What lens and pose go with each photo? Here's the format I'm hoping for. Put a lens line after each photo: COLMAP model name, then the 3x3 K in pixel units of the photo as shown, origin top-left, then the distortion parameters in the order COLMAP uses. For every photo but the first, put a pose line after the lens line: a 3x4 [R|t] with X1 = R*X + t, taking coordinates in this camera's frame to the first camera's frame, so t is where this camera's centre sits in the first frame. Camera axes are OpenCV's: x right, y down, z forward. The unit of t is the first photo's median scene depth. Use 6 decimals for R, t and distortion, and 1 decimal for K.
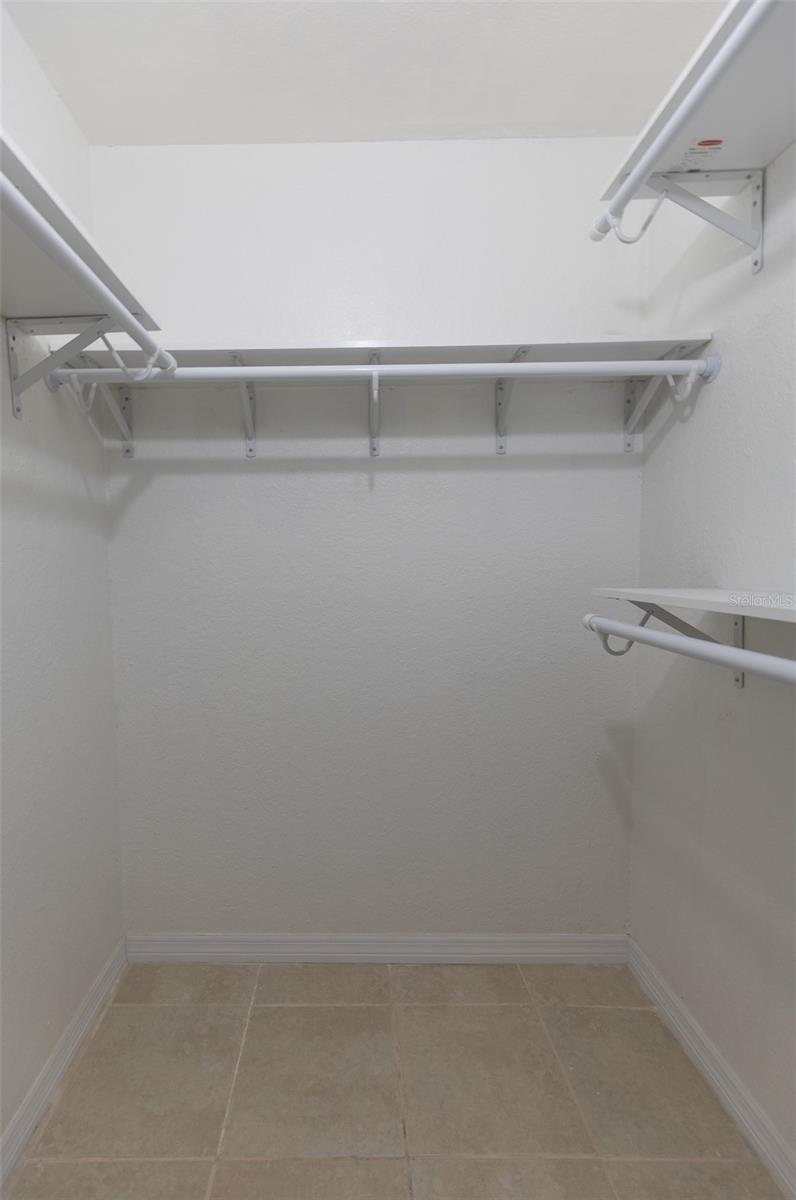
lens RADIAL K [[589.2, 0, 398.0], [0, 589.2, 600.0], [0, 0, 1]] dist [0.003813, 0.000257]
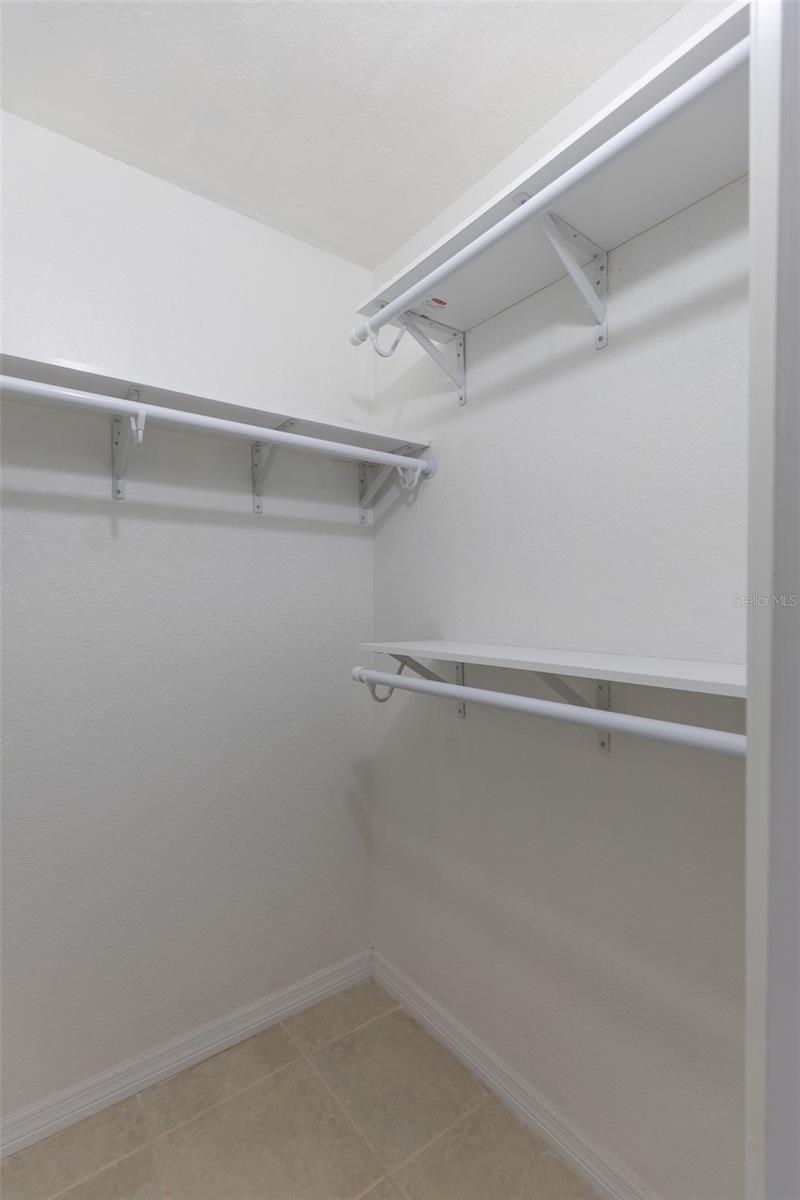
lens RADIAL K [[541.4, 0, 399.5], [0, 541.4, 598.1], [0, 0, 1]] dist [0.003556, -0.000232]
pose [[0.787740, 0.011400, 0.615903, -0.242206], [0.027866, 0.998146, -0.054116, -0.047844], [-0.615378, 0.059792, 0.785961, 0.130911]]
